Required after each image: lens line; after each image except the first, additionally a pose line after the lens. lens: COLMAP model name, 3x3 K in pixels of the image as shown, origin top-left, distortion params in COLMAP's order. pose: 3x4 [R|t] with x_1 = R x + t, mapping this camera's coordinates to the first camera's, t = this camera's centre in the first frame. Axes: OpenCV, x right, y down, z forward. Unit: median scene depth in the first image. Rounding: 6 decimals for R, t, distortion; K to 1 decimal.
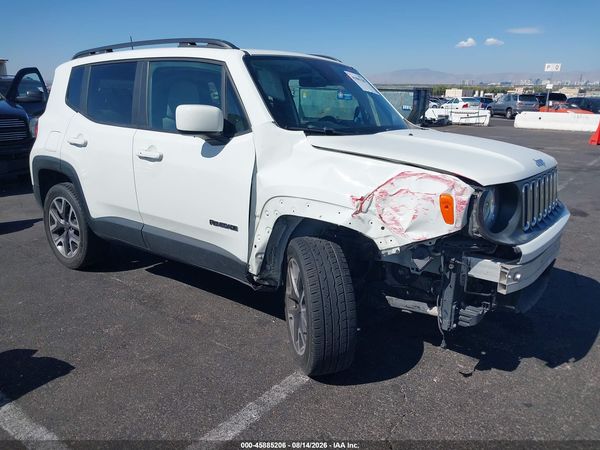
lens RADIAL K [[549.6, 0, 300.0], [0, 549.6, 225.0], [0, 0, 1]] dist [0.004777, -0.003721]
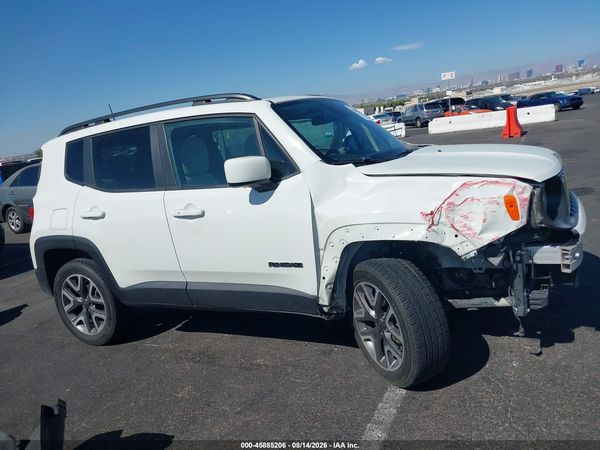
lens RADIAL K [[546.2, 0, 318.1], [0, 546.2, 216.6], [0, 0, 1]] dist [0.000530, 0.004367]
pose [[0.969315, -0.182535, 0.164648, -0.243085], [0.194016, 0.979373, -0.056444, -0.020072], [-0.150949, 0.086656, 0.984736, -0.035293]]
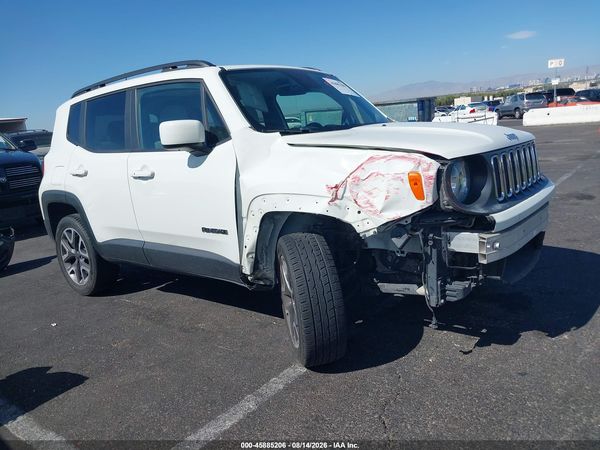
lens RADIAL K [[551.2, 0, 286.7], [0, 551.2, 210.1], [0, 0, 1]] dist [0.000524, -0.013398]
pose [[0.993110, -0.102730, -0.056389, 0.062064], [0.098332, 0.992255, -0.075907, 0.056064], [0.063750, 0.069839, 0.995519, -0.035894]]
